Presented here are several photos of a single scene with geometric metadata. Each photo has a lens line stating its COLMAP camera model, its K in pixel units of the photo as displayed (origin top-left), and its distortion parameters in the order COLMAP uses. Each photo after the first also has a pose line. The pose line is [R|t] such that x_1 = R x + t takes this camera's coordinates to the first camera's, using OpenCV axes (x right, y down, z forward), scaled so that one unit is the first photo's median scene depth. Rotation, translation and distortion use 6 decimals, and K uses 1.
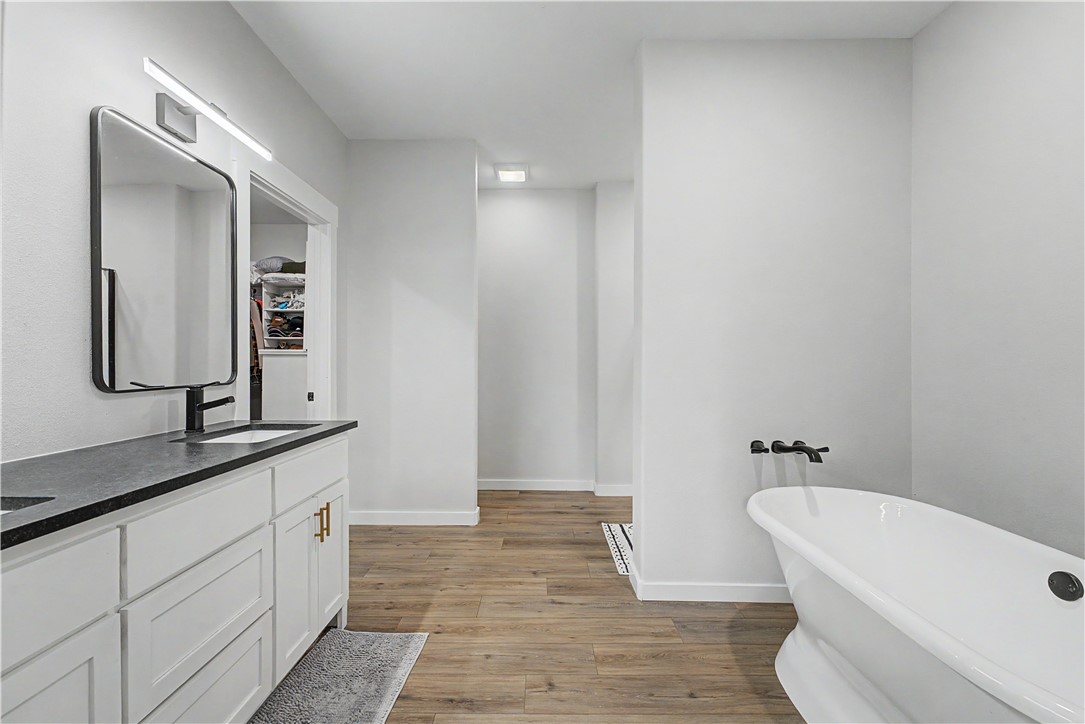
lens RADIAL K [[440.1, 0, 544.5], [0, 440.1, 356.5], [0, 0, 1]] dist [0.000810, -0.000784]
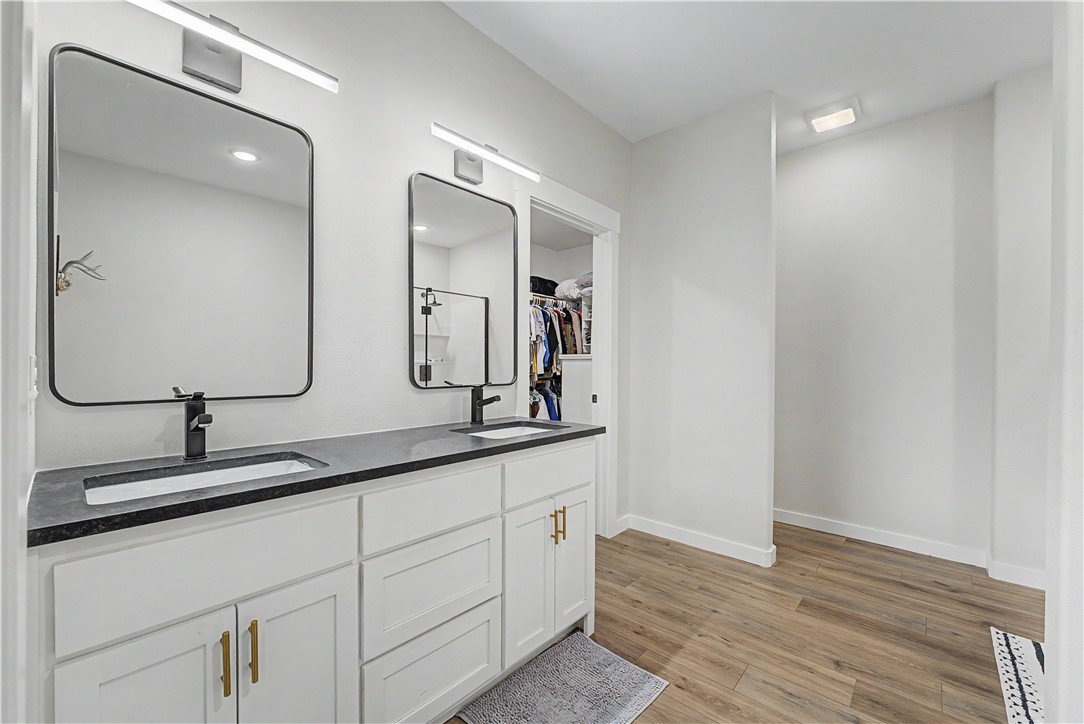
lens RADIAL K [[439.7, 0, 541.3], [0, 439.7, 364.4], [0, 0, 1]] dist [0.000810, -0.000784]
pose [[0.742490, -0.000586, -0.669857, 0.109488], [0.006369, 0.999961, 0.006185, 0.002627], [0.669827, -0.008859, 0.742464, 0.177440]]
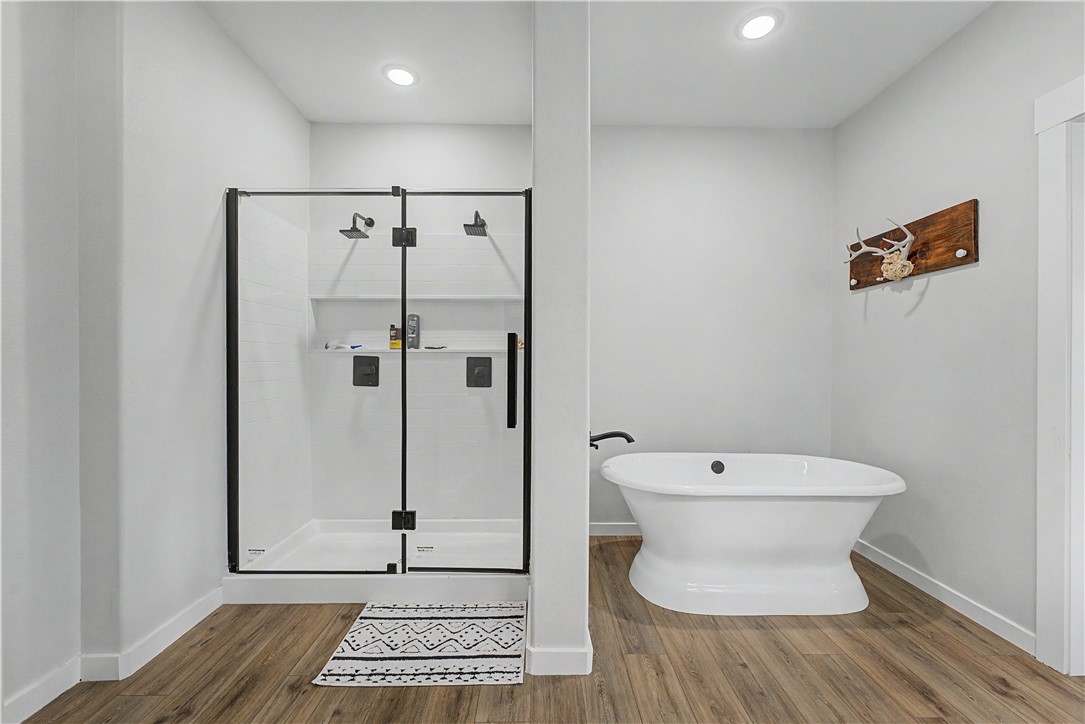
lens RADIAL K [[440.1, 0, 537.8], [0, 440.1, 360.3], [0, 0, 1]] dist [0.000810, -0.000784]
pose [[-0.003438, 0.001432, 0.999993, -0.532895], [-0.007169, 0.999973, -0.001457, 0.022647], [-0.999968, -0.007174, -0.003427, 1.094343]]
